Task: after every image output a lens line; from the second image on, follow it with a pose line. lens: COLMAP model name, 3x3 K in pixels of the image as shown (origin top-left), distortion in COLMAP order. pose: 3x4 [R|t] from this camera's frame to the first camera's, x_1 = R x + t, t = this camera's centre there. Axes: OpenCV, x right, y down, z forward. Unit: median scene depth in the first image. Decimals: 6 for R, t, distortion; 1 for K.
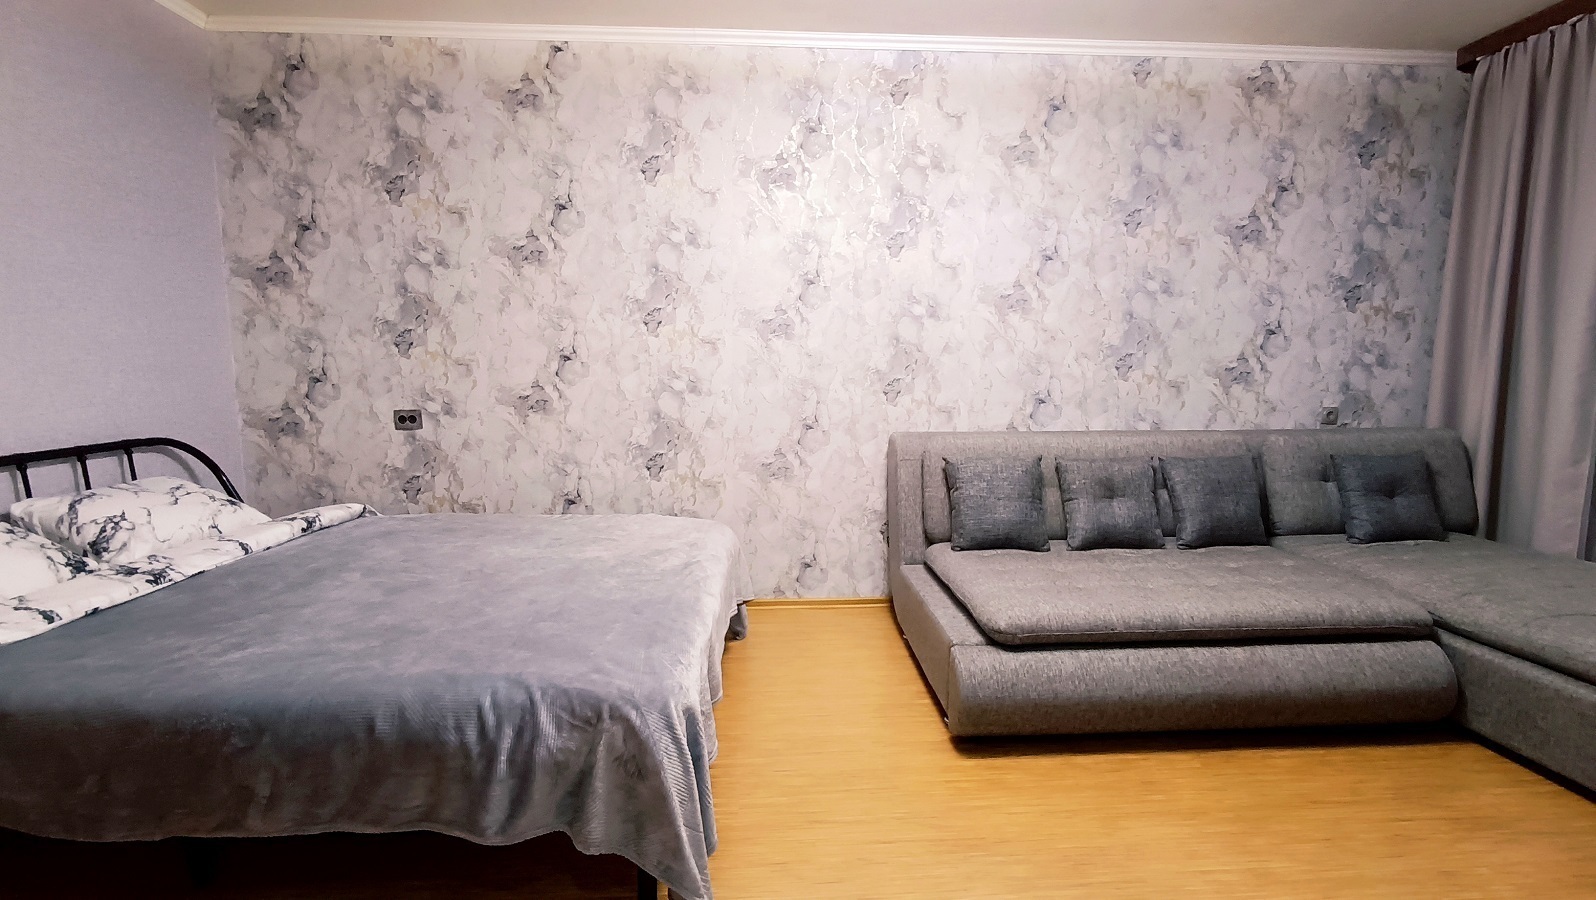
lens RADIAL K [[719.6, 0, 798.0], [0, 719.6, 450.0], [0, 0, 1]] dist [-0.010560, 0.000141]
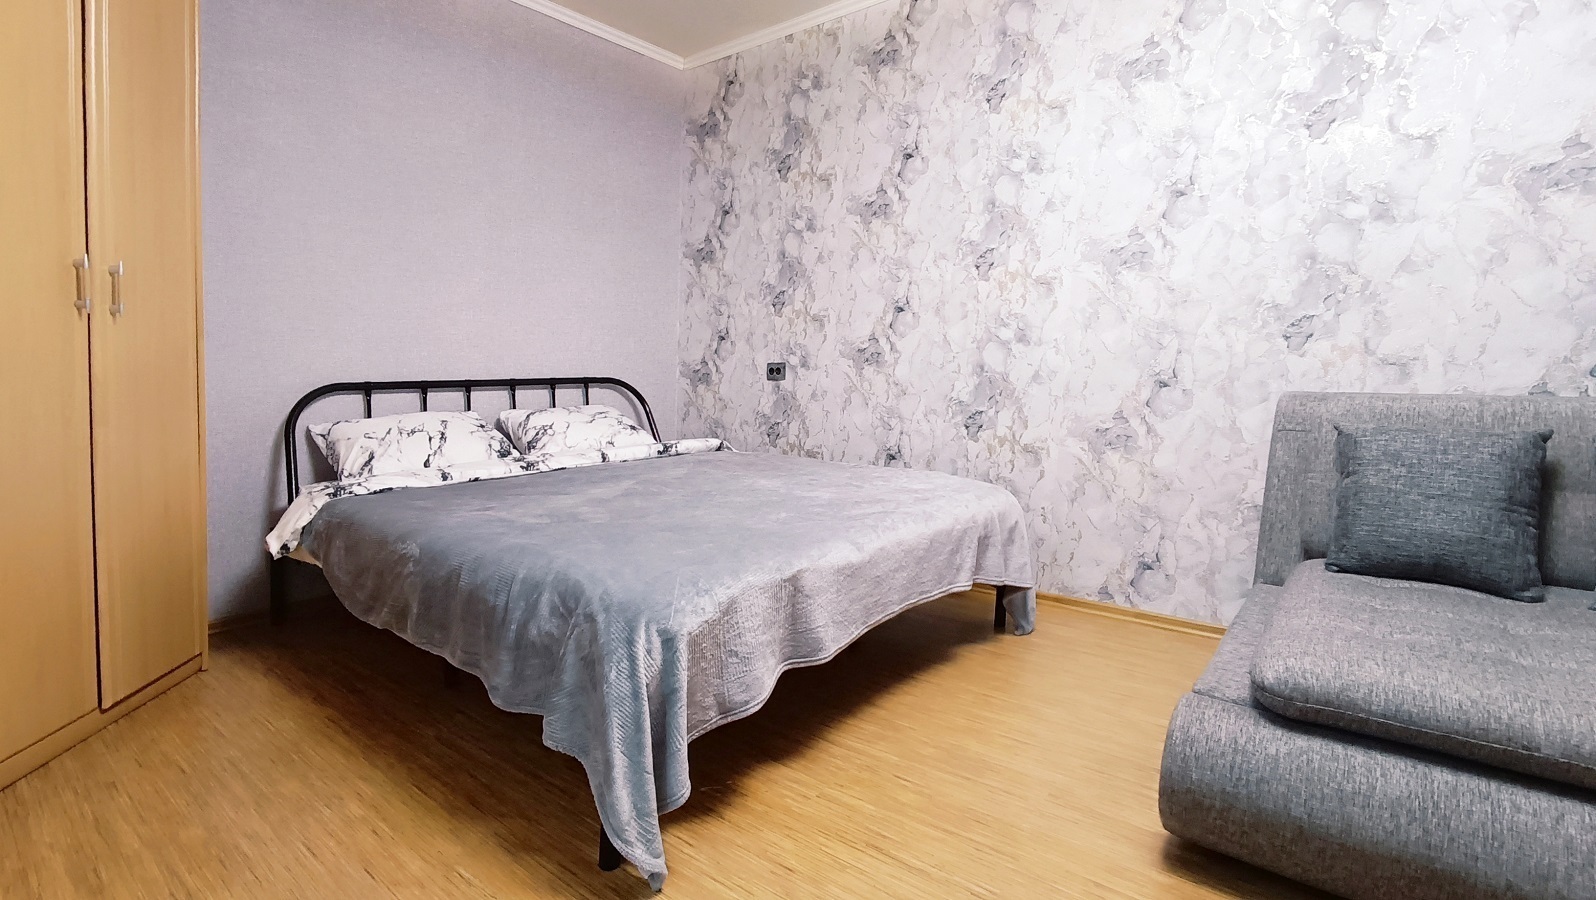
lens RADIAL K [[729.3, 0, 798.0], [0, 729.3, 420.4], [0, 0, 1]] dist [-0.001549, -0.006488]
pose [[0.754241, 0.050676, -0.654639, 0.227663], [-0.074082, 0.997219, -0.008159, 0.040307], [0.652405, 0.054650, 0.755898, 0.172980]]
